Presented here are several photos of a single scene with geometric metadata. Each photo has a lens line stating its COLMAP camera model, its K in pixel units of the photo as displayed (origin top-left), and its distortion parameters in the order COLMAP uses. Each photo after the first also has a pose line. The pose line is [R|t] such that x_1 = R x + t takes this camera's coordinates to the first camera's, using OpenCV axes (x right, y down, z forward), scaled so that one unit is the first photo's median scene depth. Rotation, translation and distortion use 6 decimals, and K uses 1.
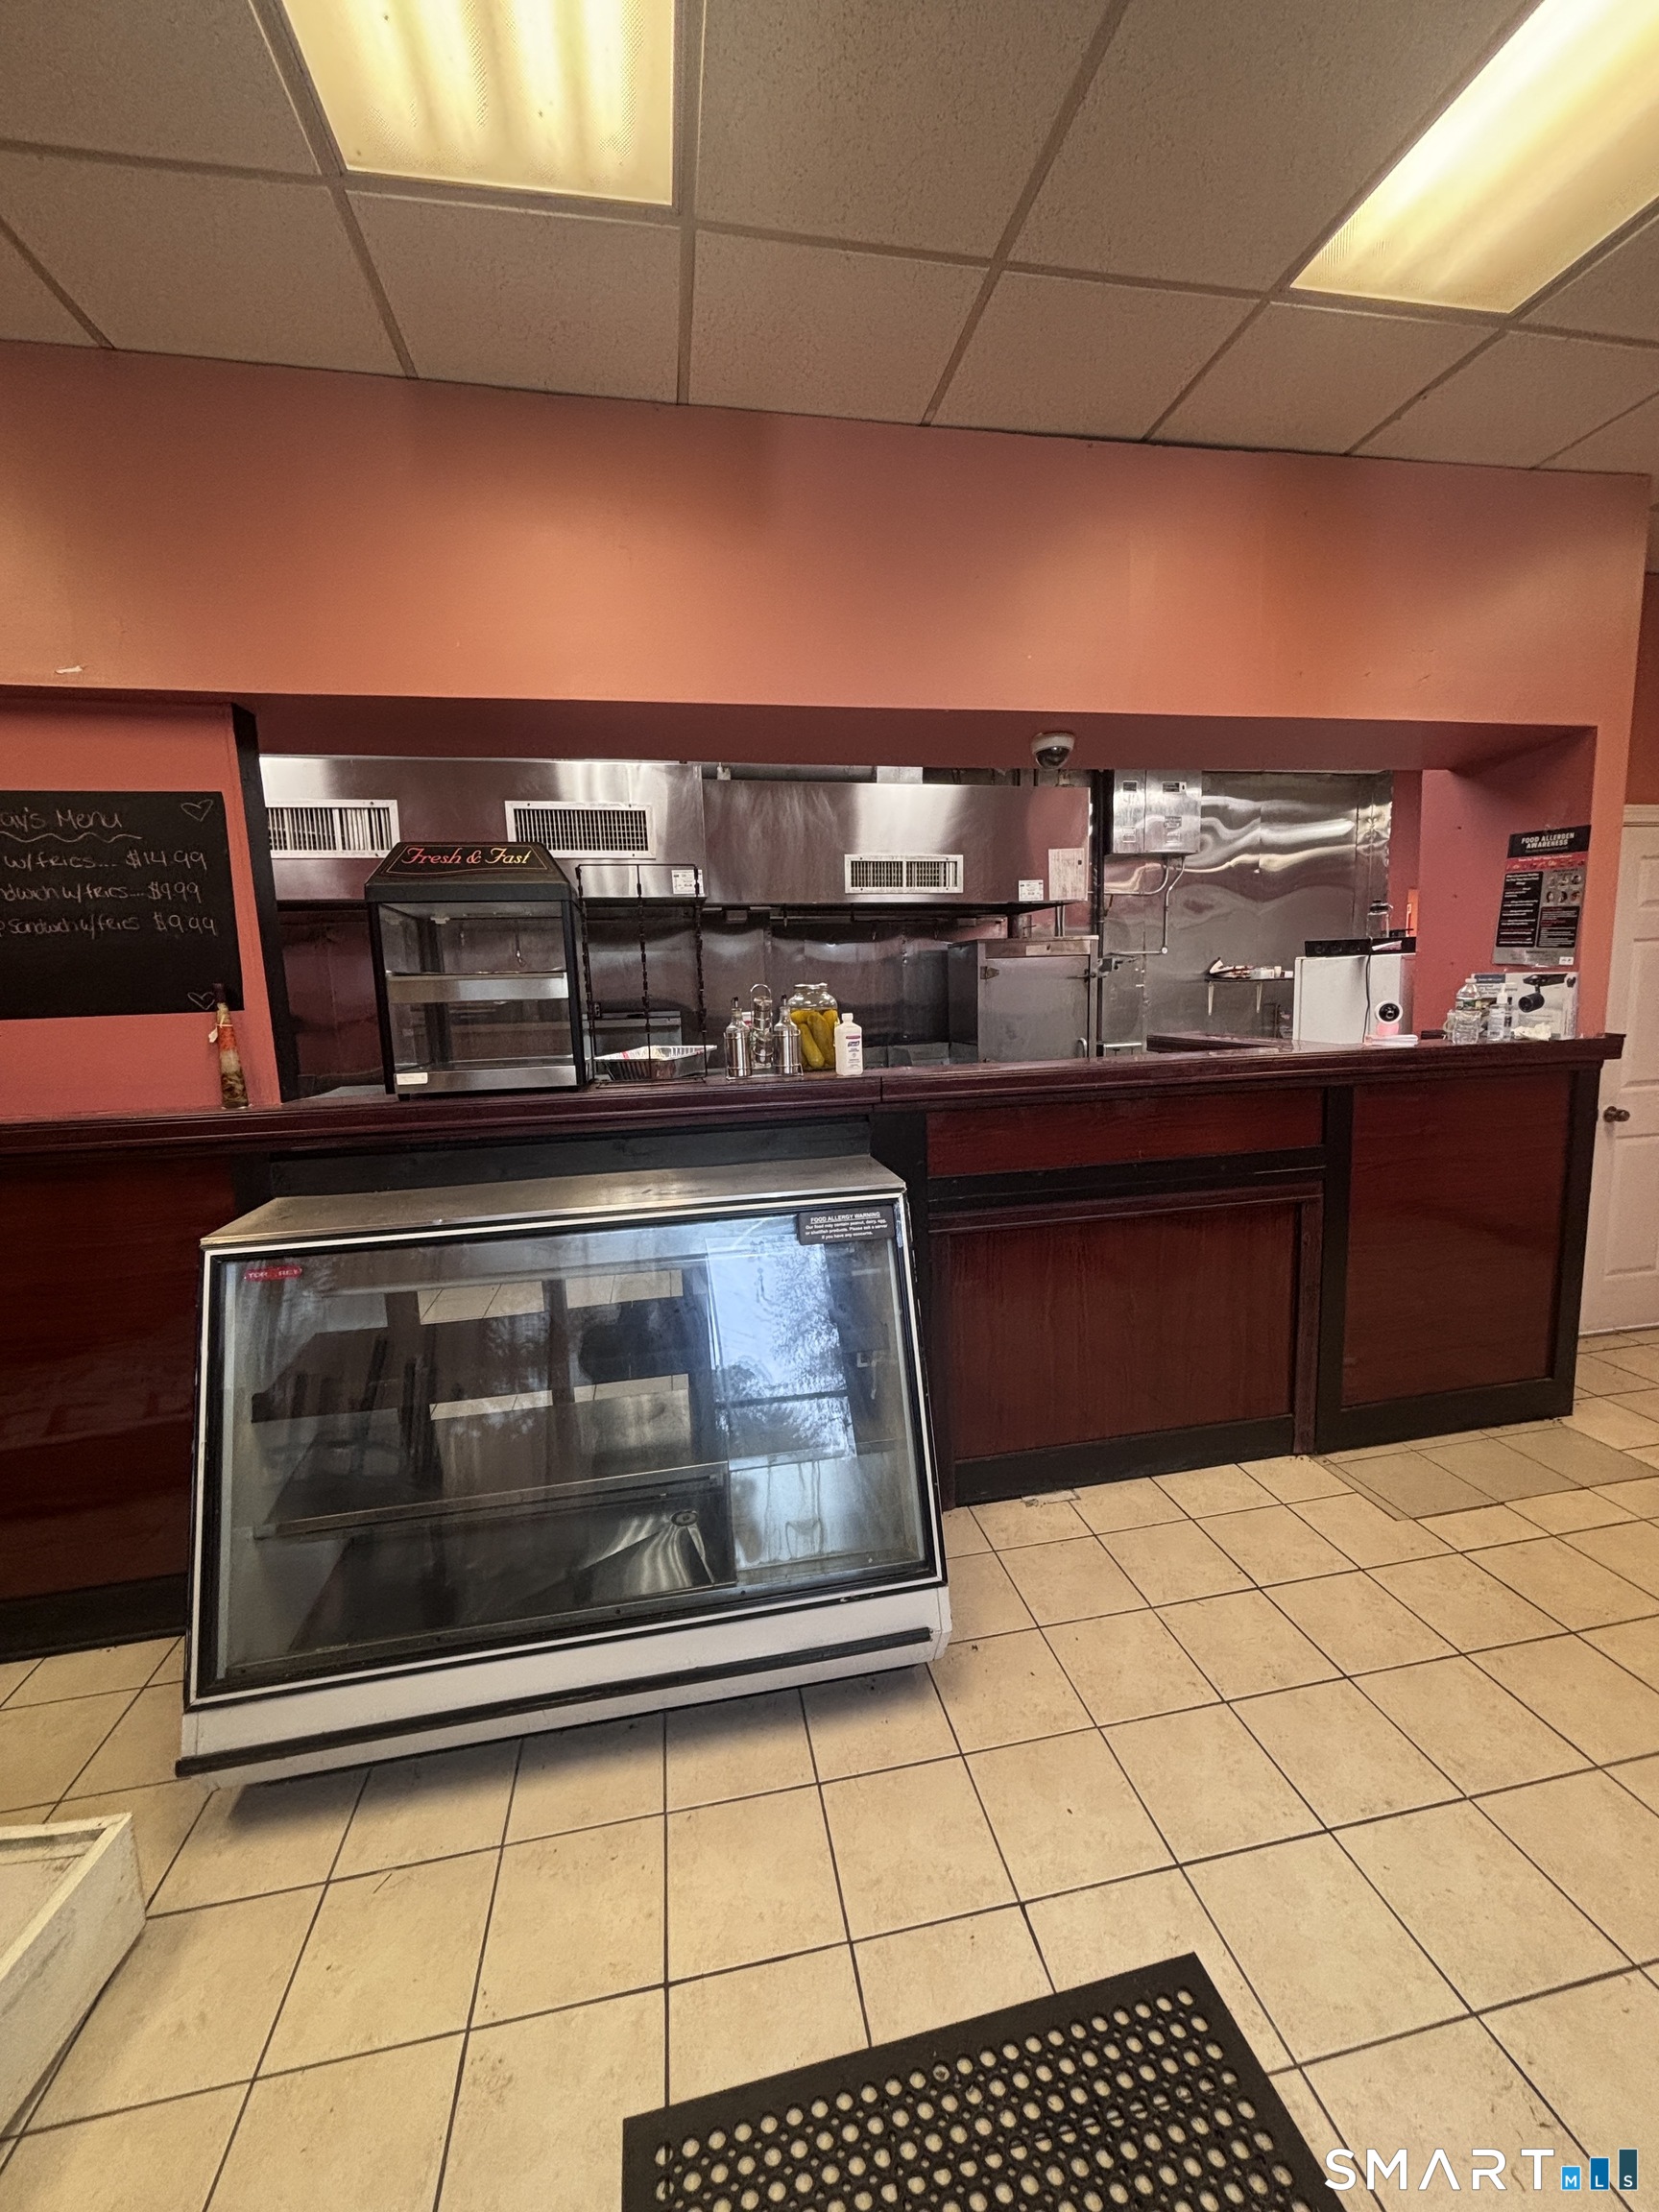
lens RADIAL K [[889.1, 0, 833.4], [0, 889.1, 1099.3], [0, 0, 1]] dist [-0.000893, 0.000711]
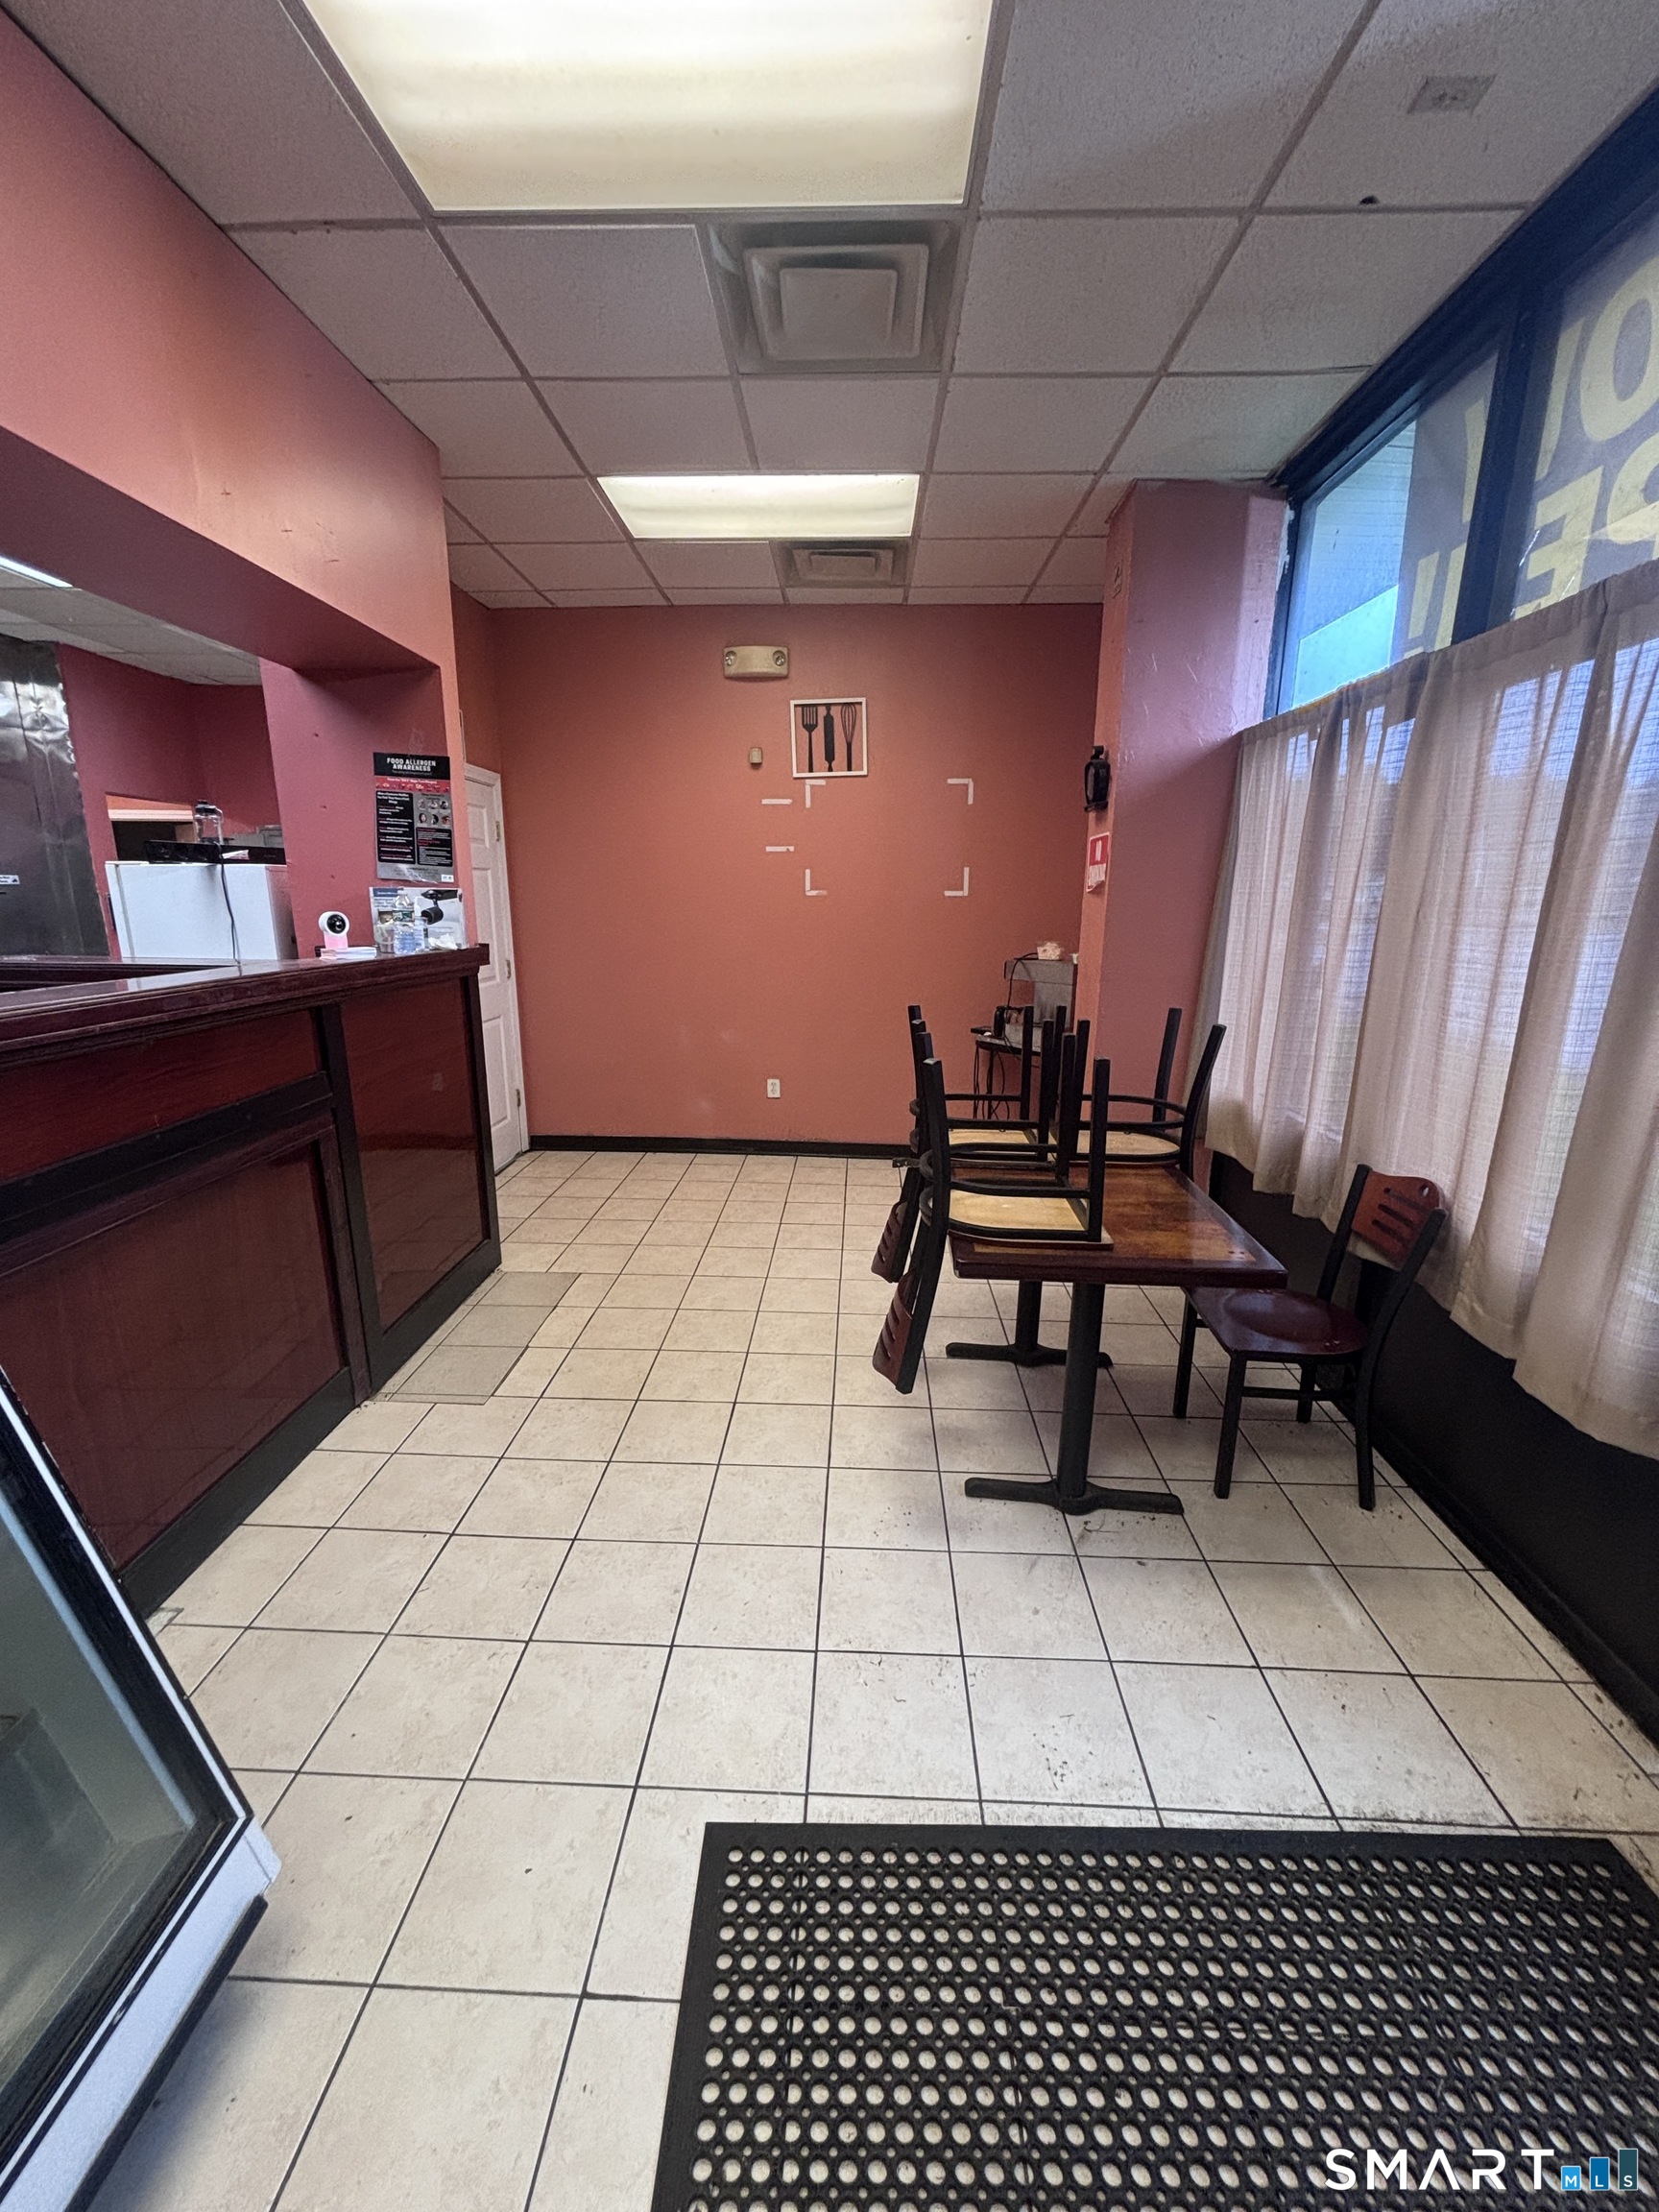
lens RADIAL K [[889.1, 0, 833.4], [0, 889.1, 1099.3], [0, 0, 1]] dist [-0.000893, 0.000711]
pose [[0.220234, -0.184395, 0.957860, -0.203822], [0.113790, 0.980122, 0.162518, -0.008409], [-0.968787, 0.073203, 0.236838, 0.282810]]
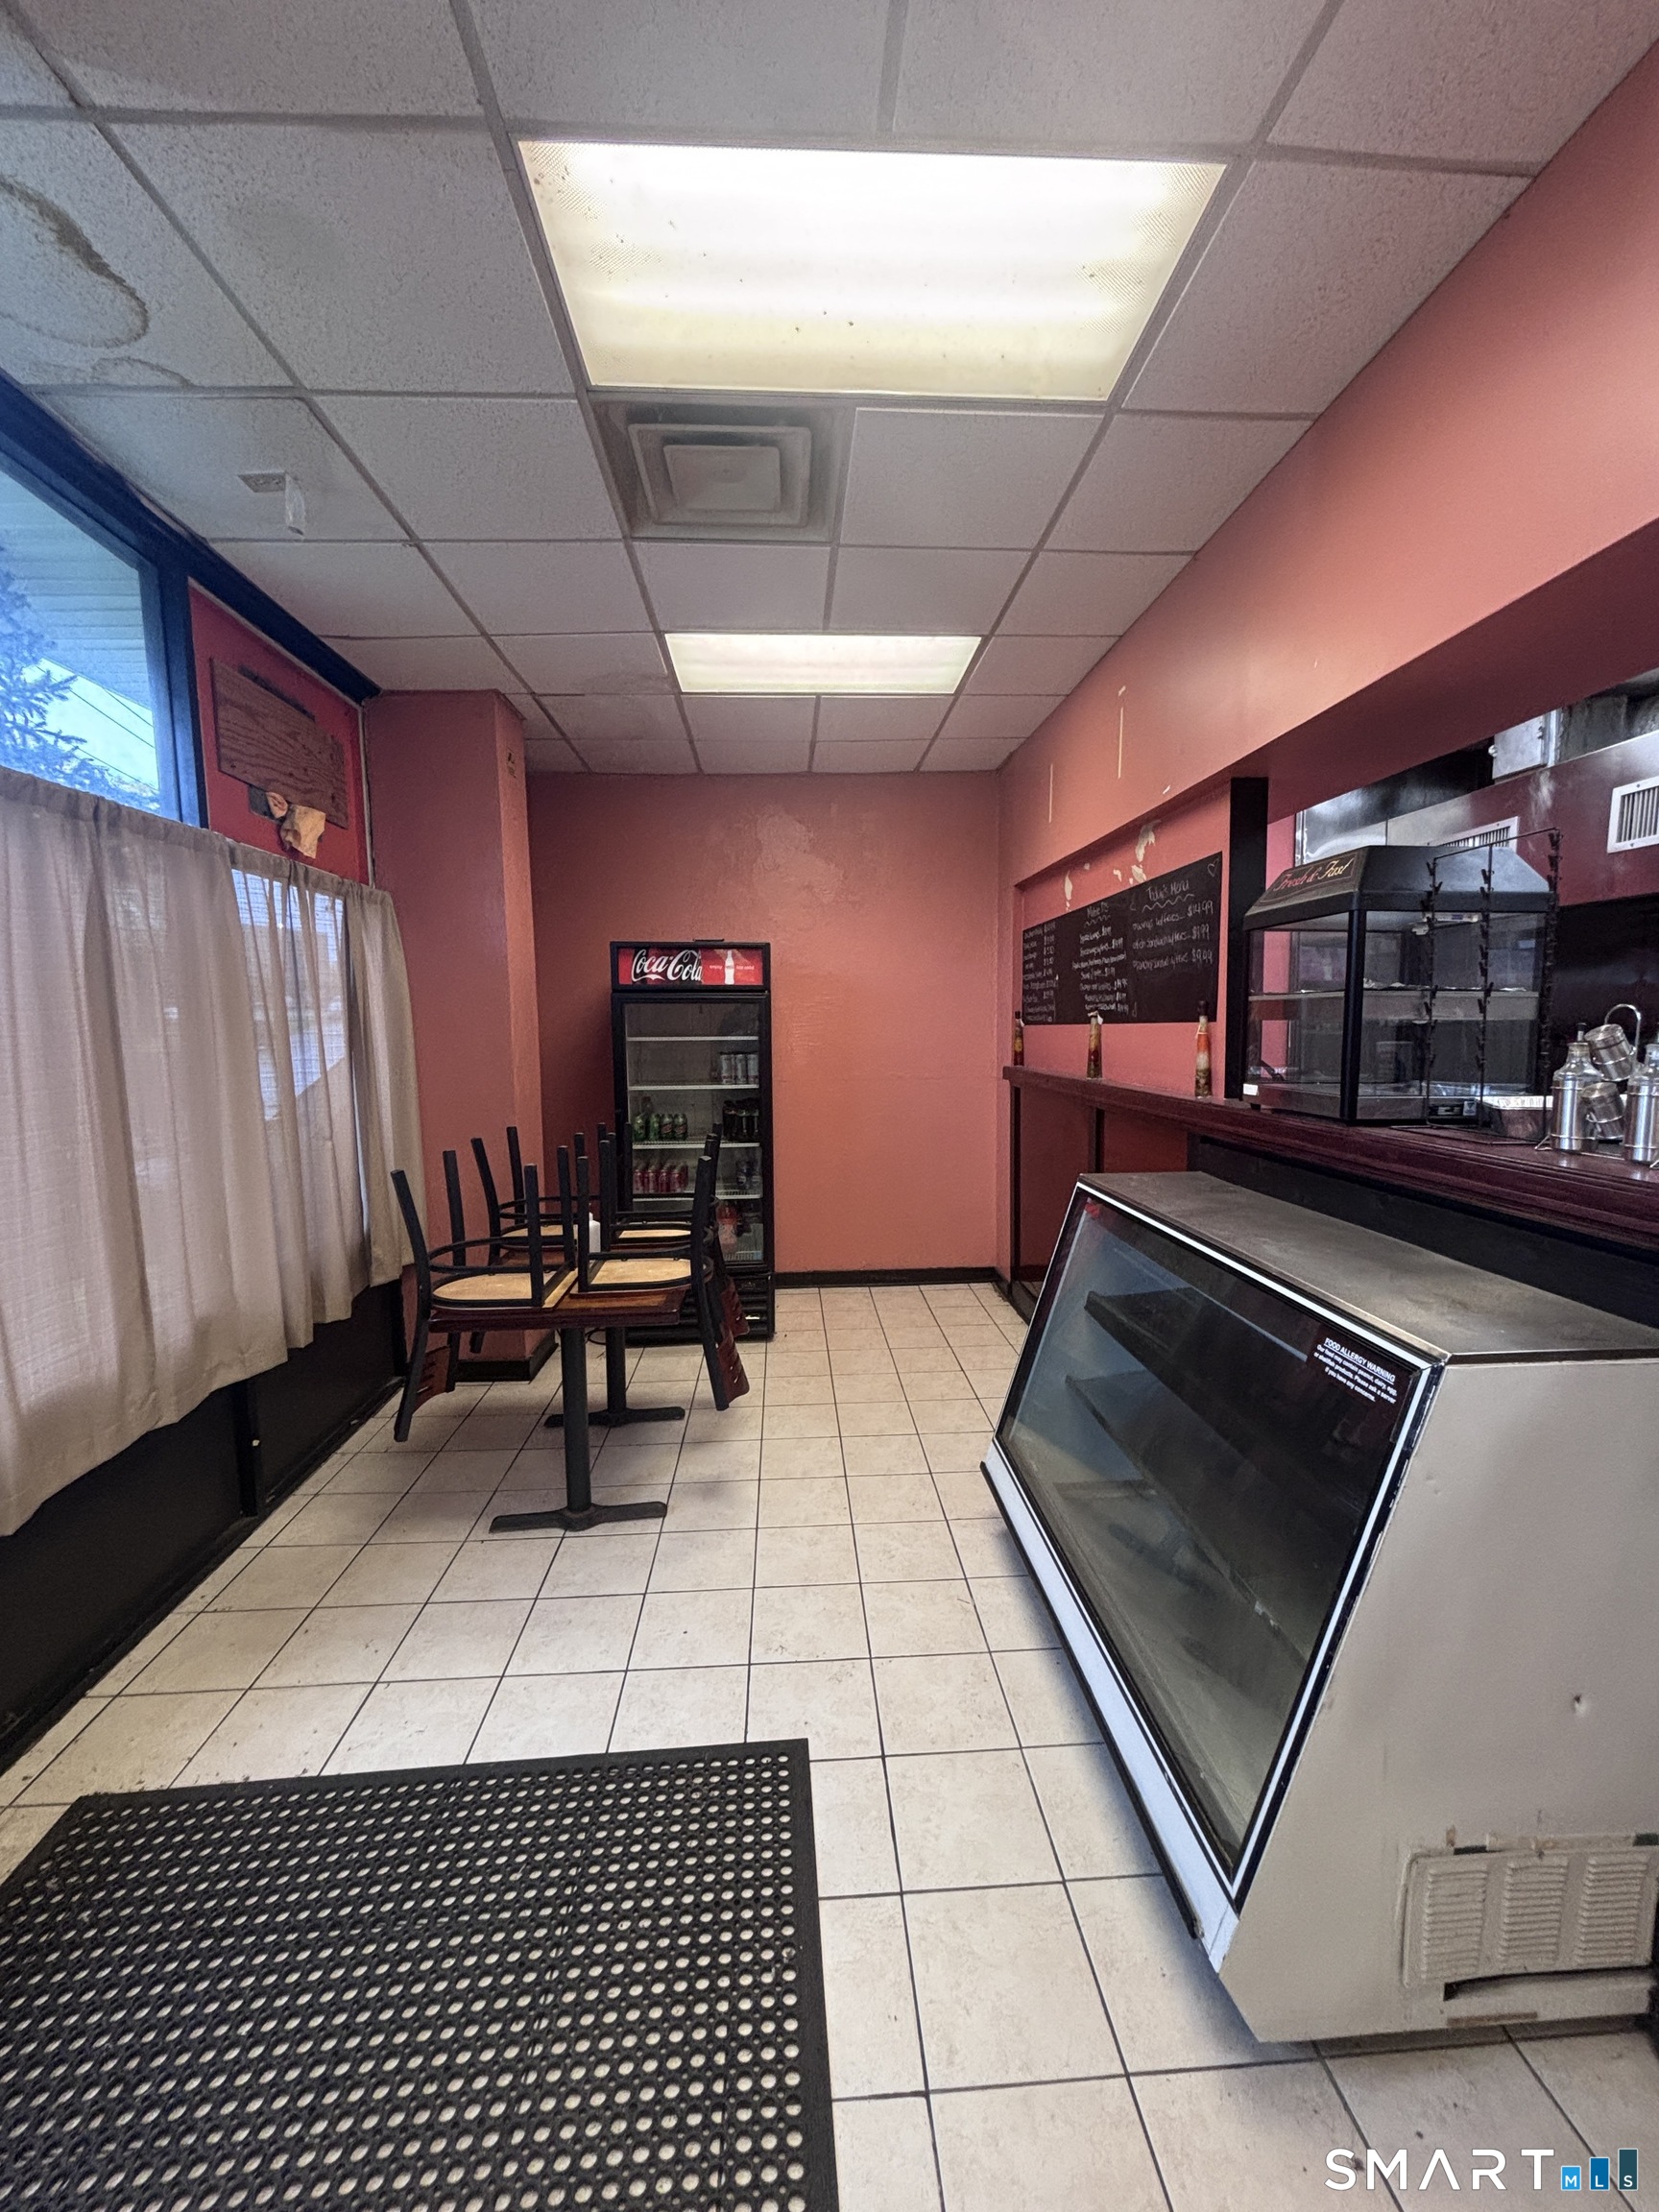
lens RADIAL K [[889.1, 0, 833.4], [0, 889.1, 1099.3], [0, 0, 1]] dist [-0.000893, 0.000711]
pose [[-0.133836, 0.121161, -0.983569, 0.521244], [-0.111118, 0.984405, 0.136384, -0.080755], [0.984754, 0.127545, -0.118286, 0.486988]]
